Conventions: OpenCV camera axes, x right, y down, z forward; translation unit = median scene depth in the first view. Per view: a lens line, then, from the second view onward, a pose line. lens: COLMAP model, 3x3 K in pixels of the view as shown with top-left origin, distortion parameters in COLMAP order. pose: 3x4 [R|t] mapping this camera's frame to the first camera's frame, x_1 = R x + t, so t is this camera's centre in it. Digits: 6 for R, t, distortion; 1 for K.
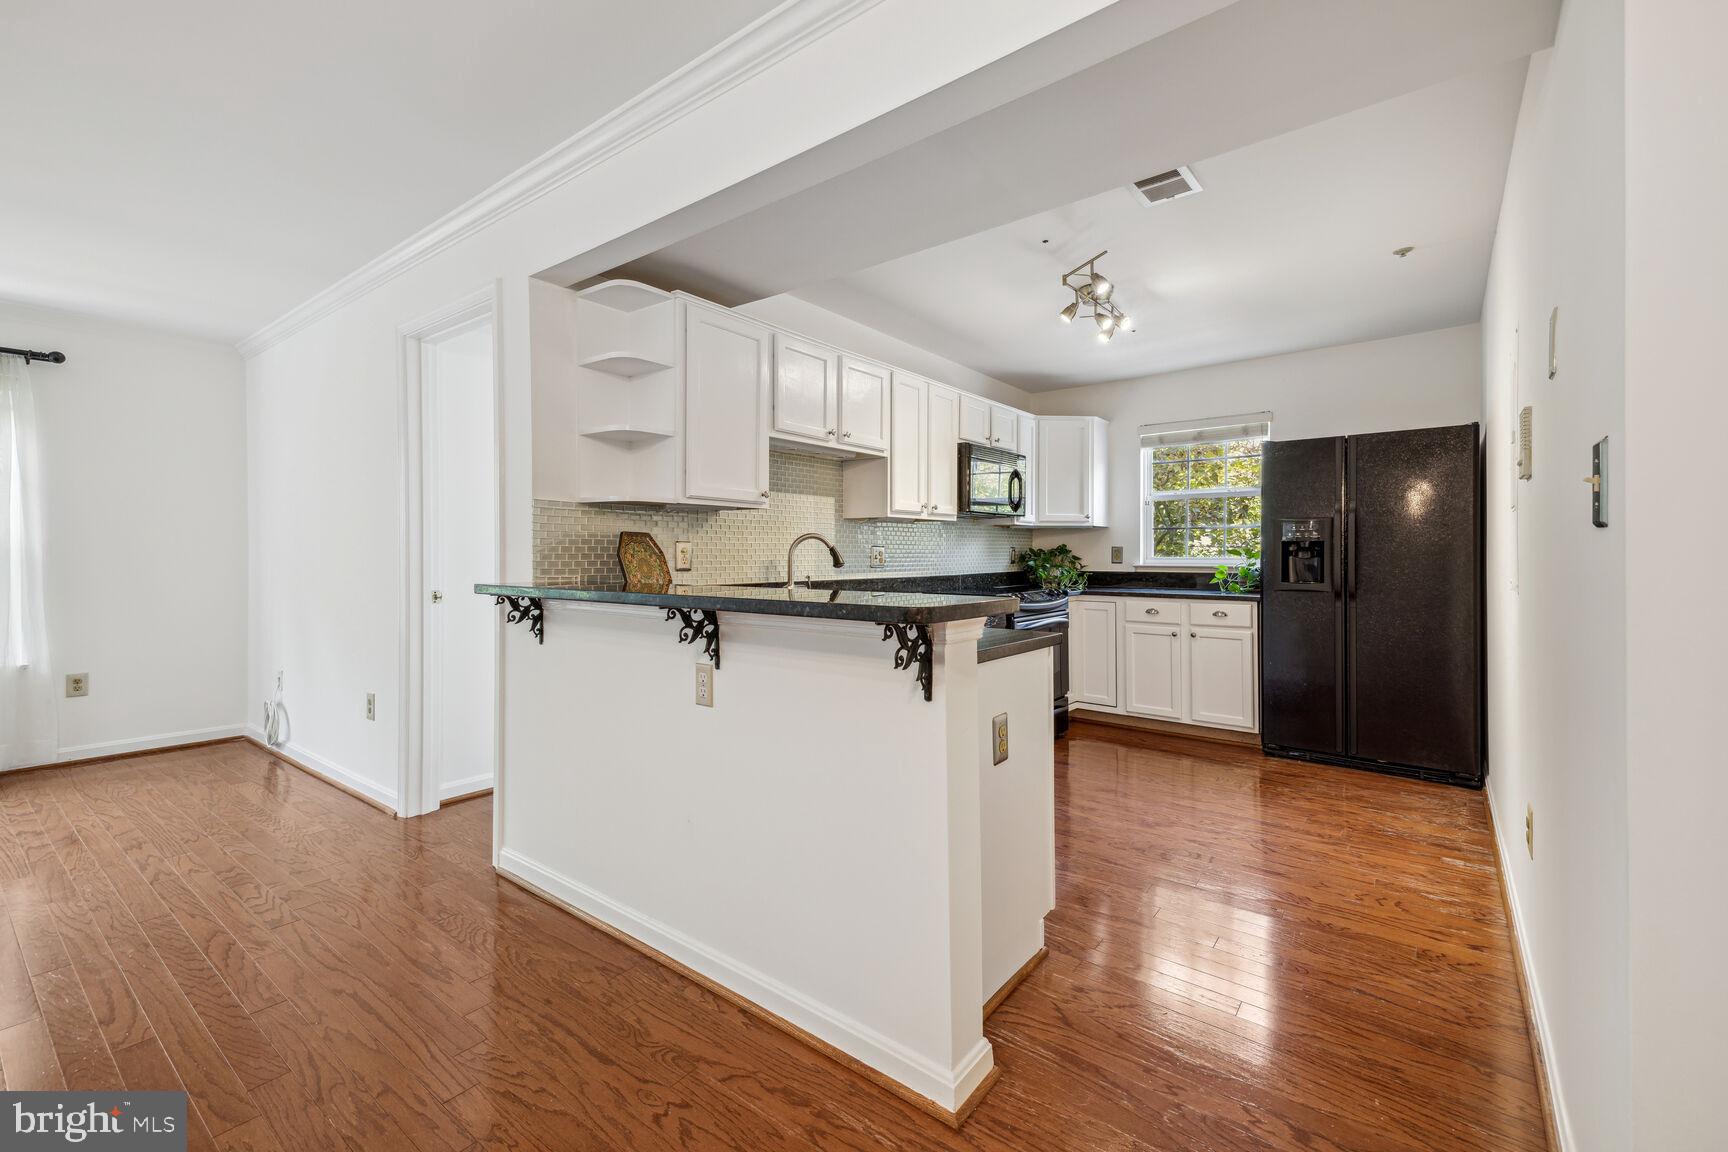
lens RADIAL K [[729.4, 0, 857.9], [0, 729.4, 561.0], [0, 0, 1]] dist [0.002412, -0.001025]
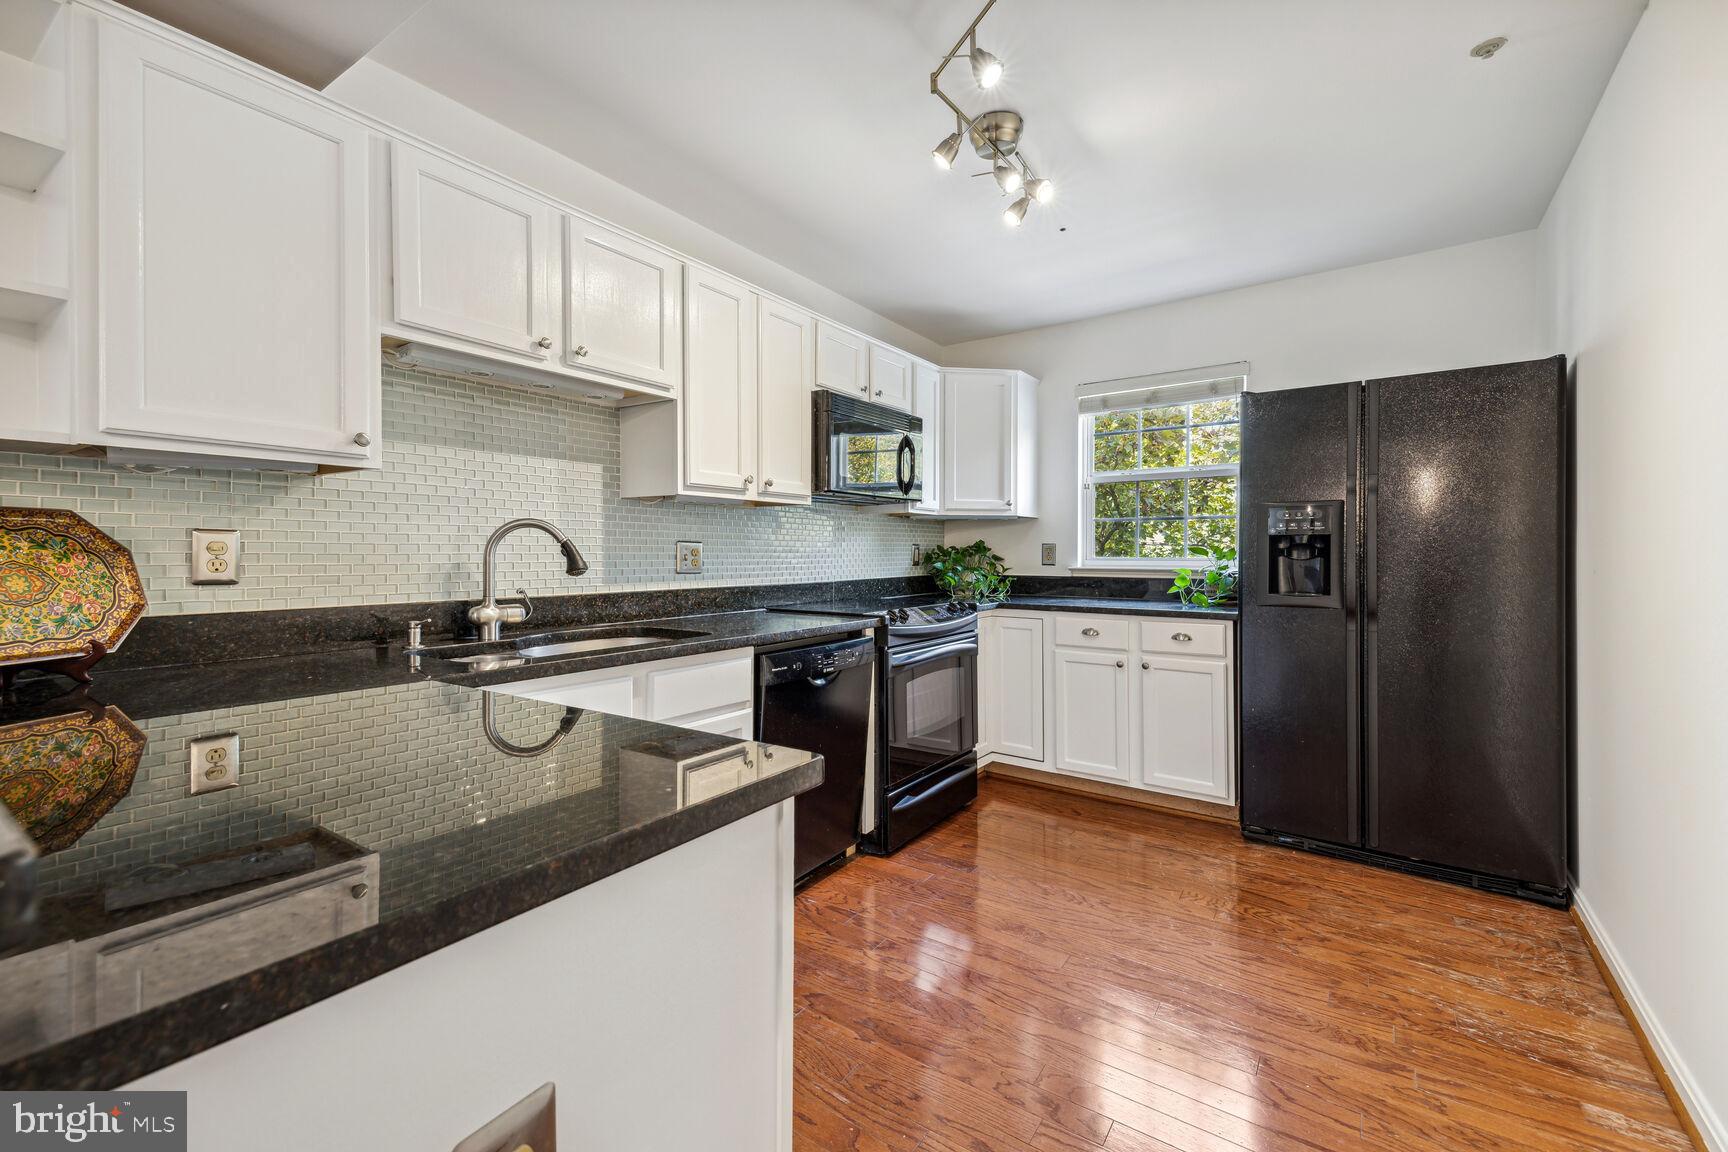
lens RADIAL K [[729.4, 0, 870.7], [0, 729.4, 564.3], [0, 0, 1]] dist [0.002412, -0.001025]
pose [[0.997399, -0.000384, 0.072075, 0.152270], [-0.000052, 0.999982, 0.006055, -0.003275], [-0.072076, -0.006043, 0.997381, 0.335059]]
